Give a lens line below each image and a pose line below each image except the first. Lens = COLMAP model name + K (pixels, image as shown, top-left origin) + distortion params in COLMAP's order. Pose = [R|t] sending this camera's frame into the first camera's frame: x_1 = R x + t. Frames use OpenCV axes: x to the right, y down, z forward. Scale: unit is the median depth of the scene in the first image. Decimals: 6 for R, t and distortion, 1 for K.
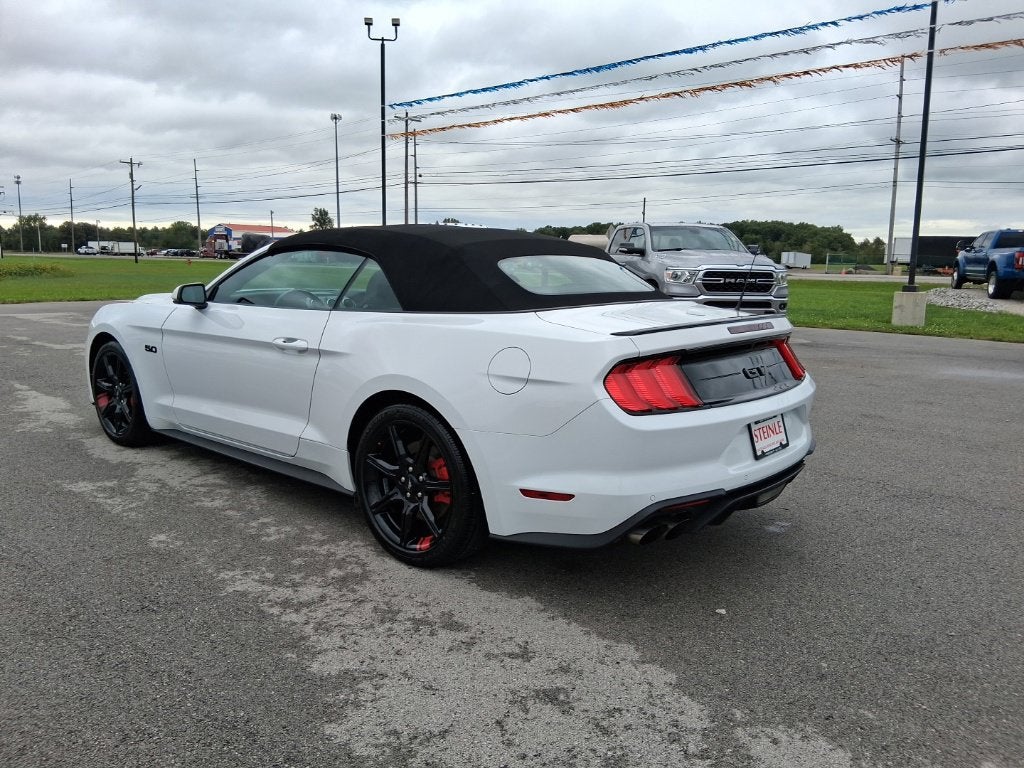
lens RADIAL K [[781.1, 0, 516.2], [0, 781.1, 382.3], [0, 0, 1]] dist [0.105674, -0.186885]
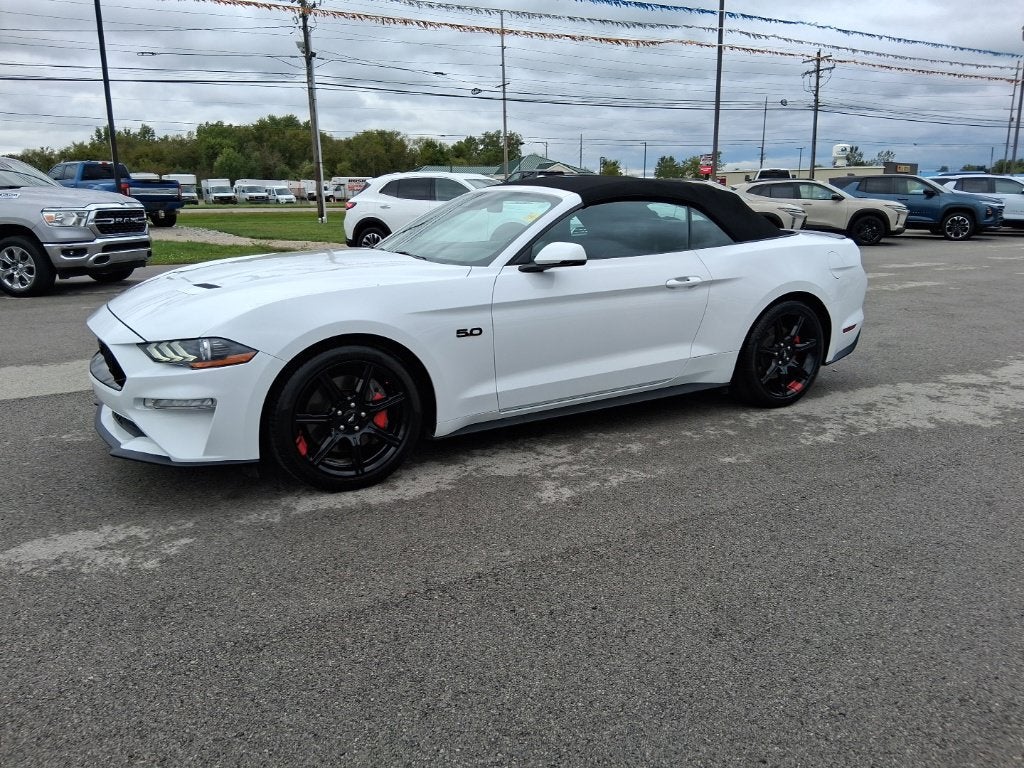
lens RADIAL K [[786.2, 0, 512.0], [0, 786.2, 384.0], [0, 0, 1]] dist [0.103891, -0.189635]
pose [[0.299883, -0.243674, 0.922330, -1.470206], [0.160901, 0.965896, 0.202869, -0.179946], [-0.940309, 0.087567, 0.328863, 0.848592]]
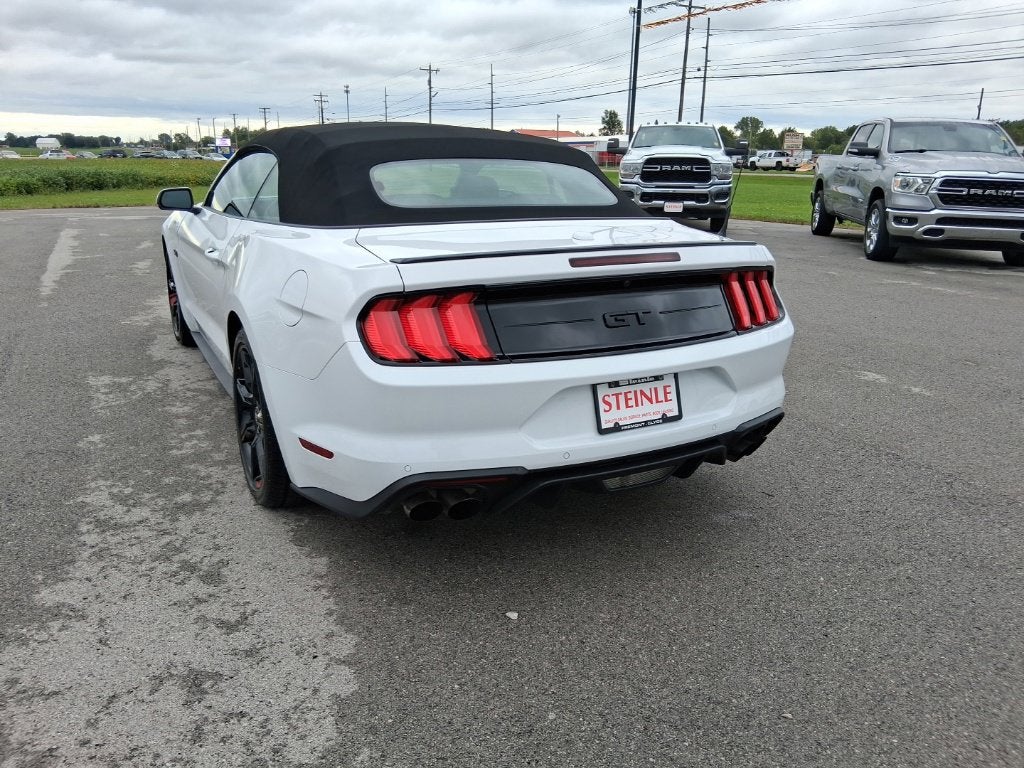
lens RADIAL K [[790.7, 0, 512.0], [0, 790.7, 384.0], [0, 0, 1]] dist [0.099429, -0.187184]
pose [[0.933945, 0.095570, -0.344401, 0.391770], [-0.055693, 0.990731, 0.123895, -0.032826], [0.353050, -0.096531, 0.930611, 0.206406]]
